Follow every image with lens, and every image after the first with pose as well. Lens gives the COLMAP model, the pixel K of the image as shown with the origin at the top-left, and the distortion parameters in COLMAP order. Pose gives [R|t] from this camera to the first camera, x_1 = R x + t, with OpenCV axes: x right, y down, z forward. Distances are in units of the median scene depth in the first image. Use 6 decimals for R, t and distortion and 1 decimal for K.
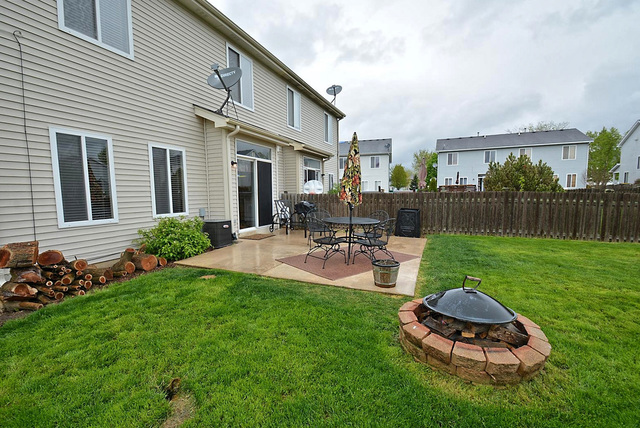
lens RADIAL K [[286.2, 0, 312.1], [0, 286.2, 222.6], [0, 0, 1]] dist [0.004223, -0.011270]
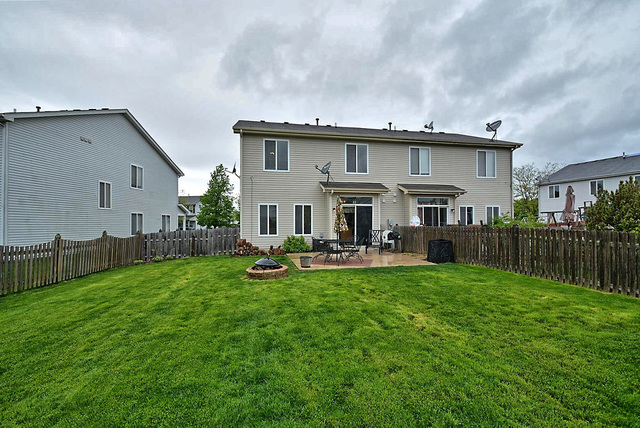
lens RADIAL K [[286.2, 0, 312.1], [0, 286.2, 222.6], [0, 0, 1]] dist [0.004223, -0.011270]
pose [[0.572500, 0.007531, -0.819870, 1.183756], [-0.091975, 0.994236, -0.055092, -0.005424], [0.814730, 0.106948, 0.569893, -0.167225]]
